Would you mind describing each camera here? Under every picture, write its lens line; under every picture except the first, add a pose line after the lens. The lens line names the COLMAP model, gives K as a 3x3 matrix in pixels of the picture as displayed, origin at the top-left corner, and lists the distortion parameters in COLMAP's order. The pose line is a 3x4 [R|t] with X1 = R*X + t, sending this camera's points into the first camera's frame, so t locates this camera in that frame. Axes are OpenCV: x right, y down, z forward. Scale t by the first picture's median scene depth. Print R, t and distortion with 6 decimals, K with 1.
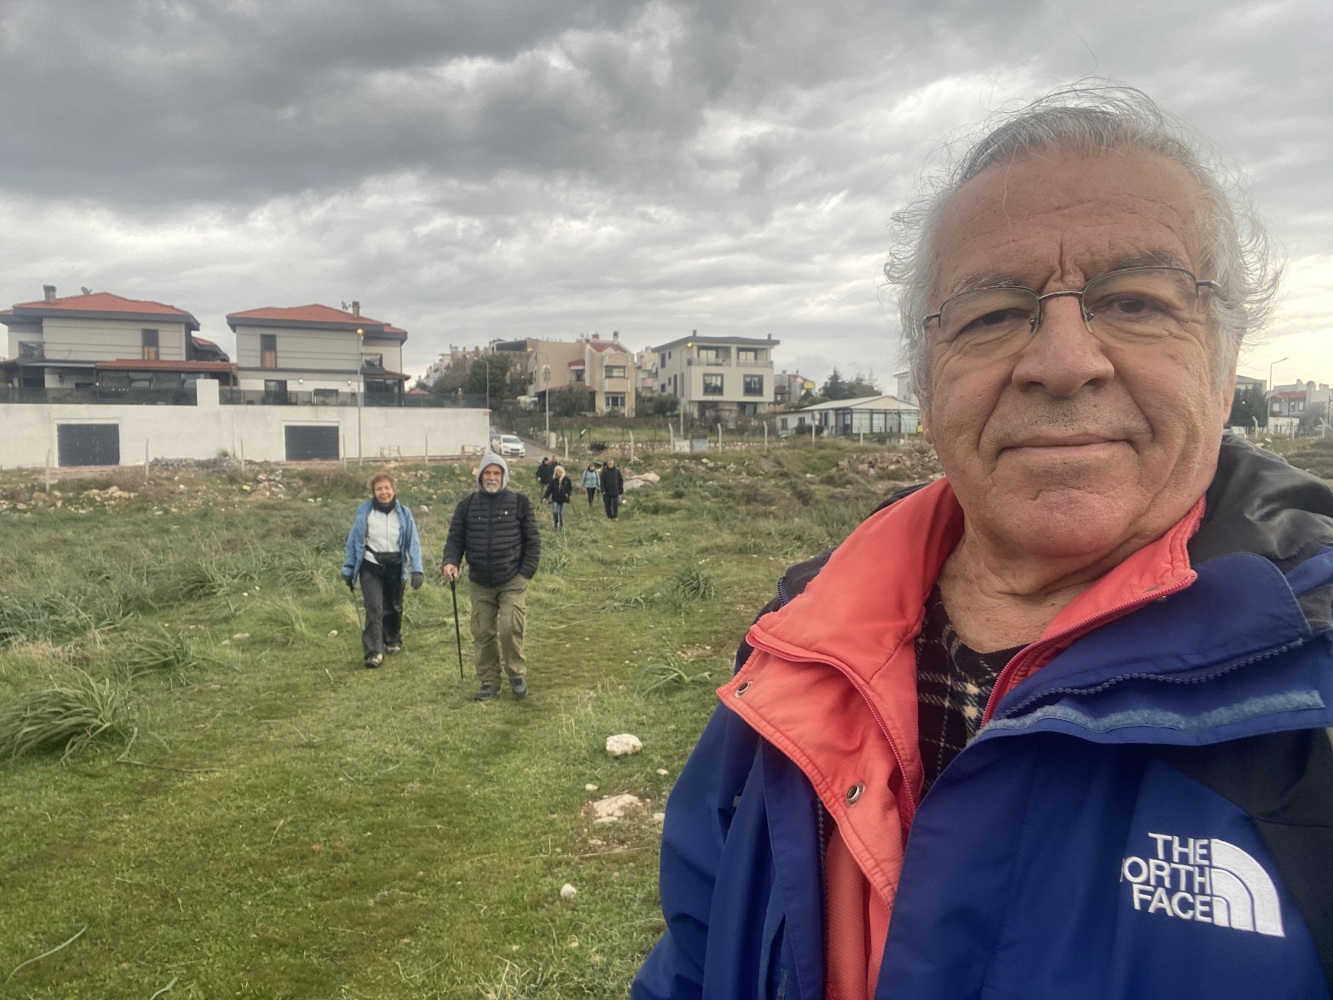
lens RADIAL K [[894.8, 0, 666.5], [0, 894.8, 500.0], [0, 0, 1]] dist [0.067536, -0.095022]
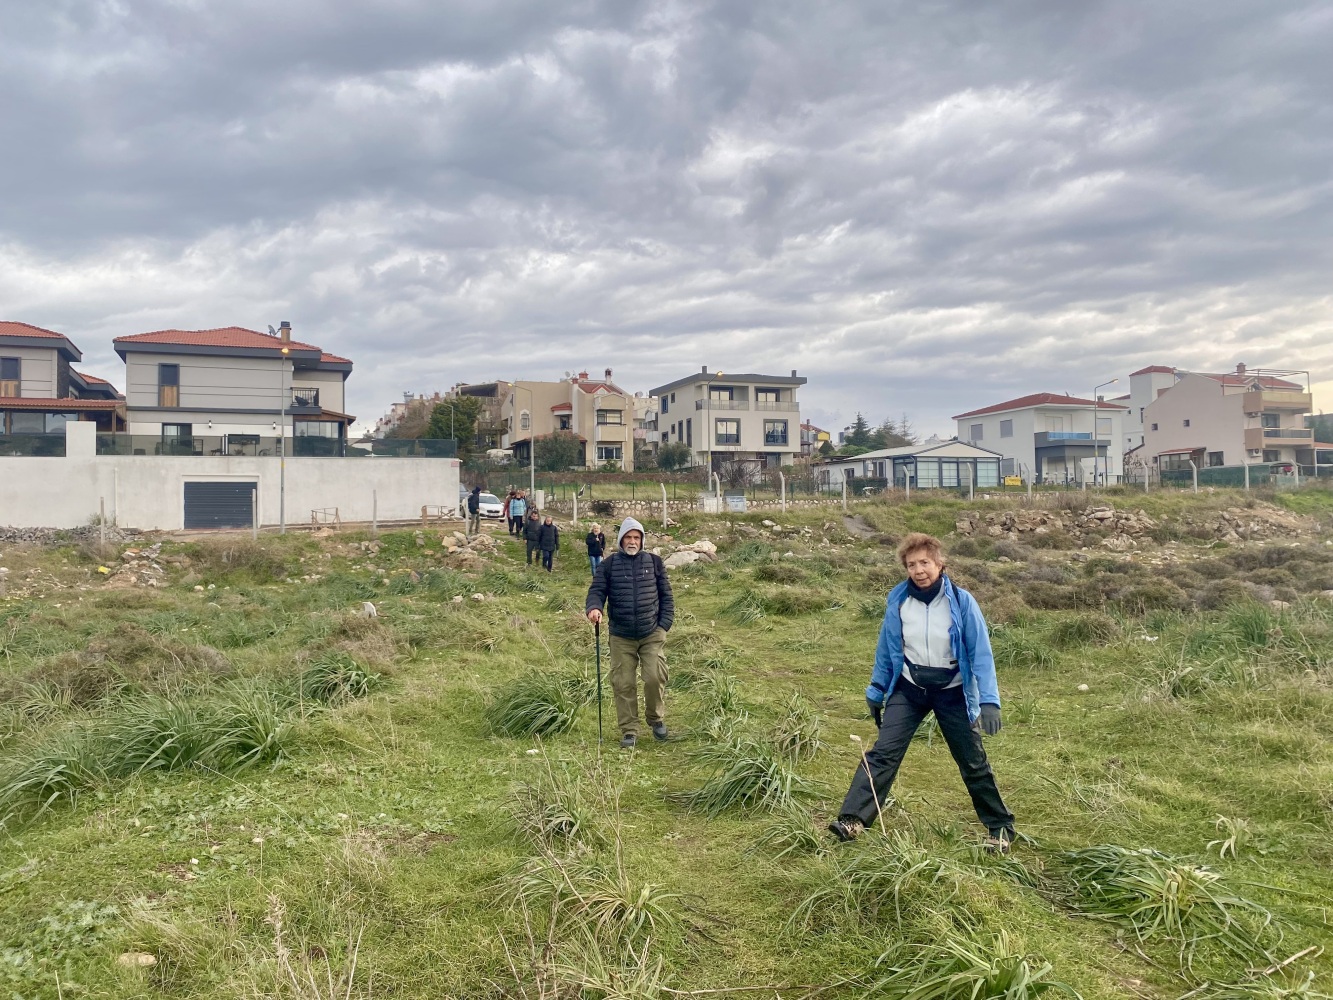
lens RADIAL K [[1011.8, 0, 666.5], [0, 1011.8, 500.0], [0, 0, 1]] dist [-0.002641, -0.000438]
pose [[0.999853, -0.009419, 0.014348, -0.025428], [0.010384, 0.997580, -0.068743, -0.004385], [-0.013666, 0.068882, 0.997531, 0.111332]]
